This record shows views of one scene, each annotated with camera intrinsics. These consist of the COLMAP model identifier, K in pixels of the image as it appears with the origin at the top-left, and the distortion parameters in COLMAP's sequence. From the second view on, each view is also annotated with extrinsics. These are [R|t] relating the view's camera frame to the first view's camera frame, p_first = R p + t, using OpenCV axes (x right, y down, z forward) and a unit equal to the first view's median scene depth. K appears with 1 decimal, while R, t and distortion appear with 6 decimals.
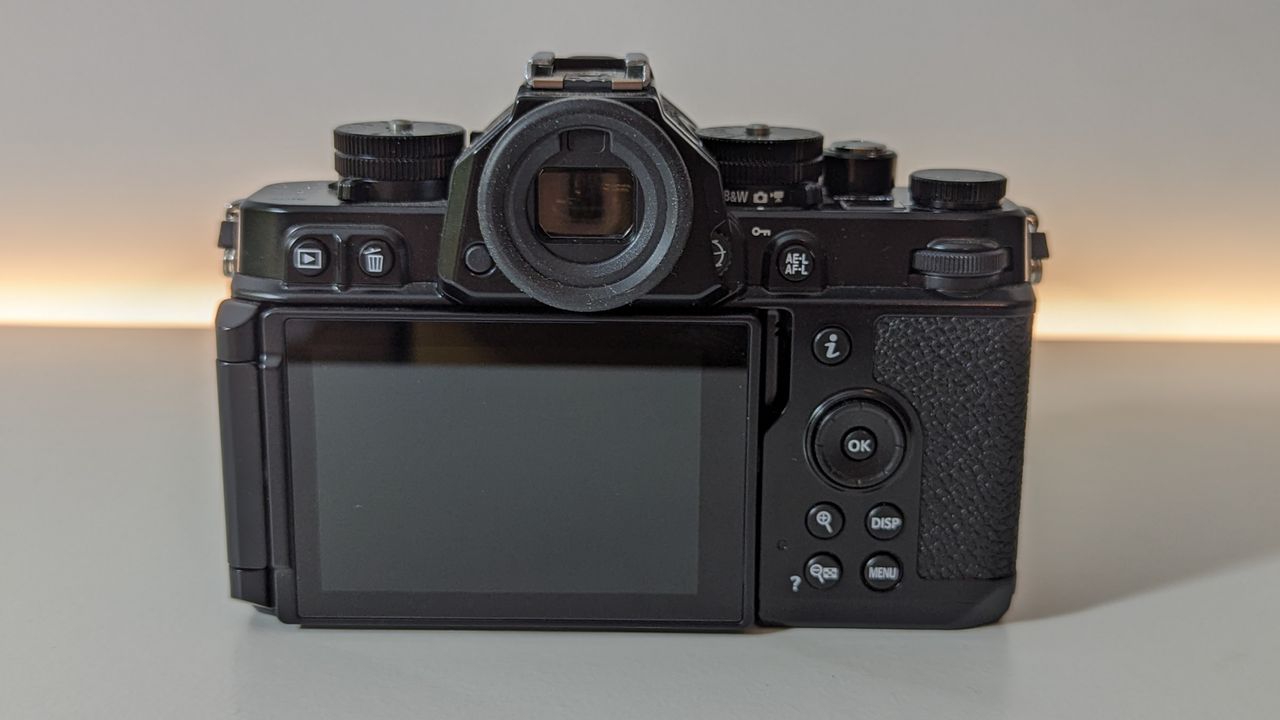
lens RADIAL K [[1622.7, 0, 640.0], [0, 1622.7, 360.0], [0, 0, 1]] dist [0.117546, -0.004807]
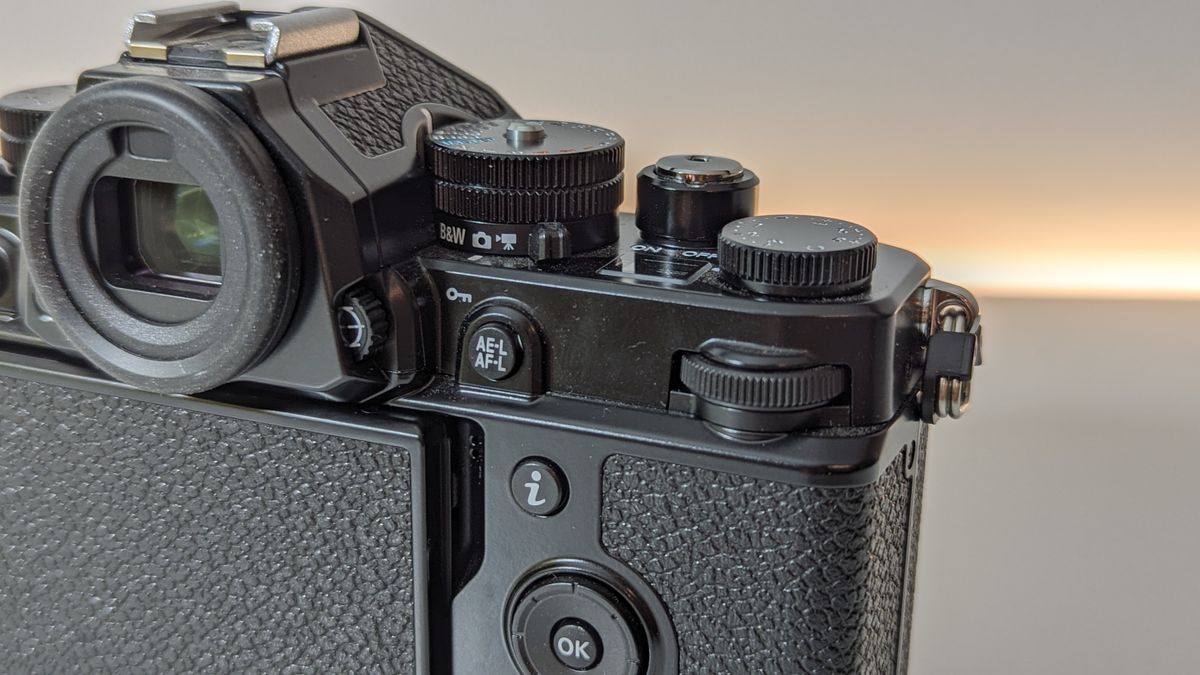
lens RADIAL K [[1521.3, 0, 600.0], [0, 1521.3, 337.5], [0, 0, 1]] dist [0.117546, -0.004807]
pose [[0.919242, 0.120146, -0.374913, 0.354897], [-0.099256, 0.992260, 0.074620, -0.113035], [0.380976, -0.031382, 0.924052, 0.461663]]
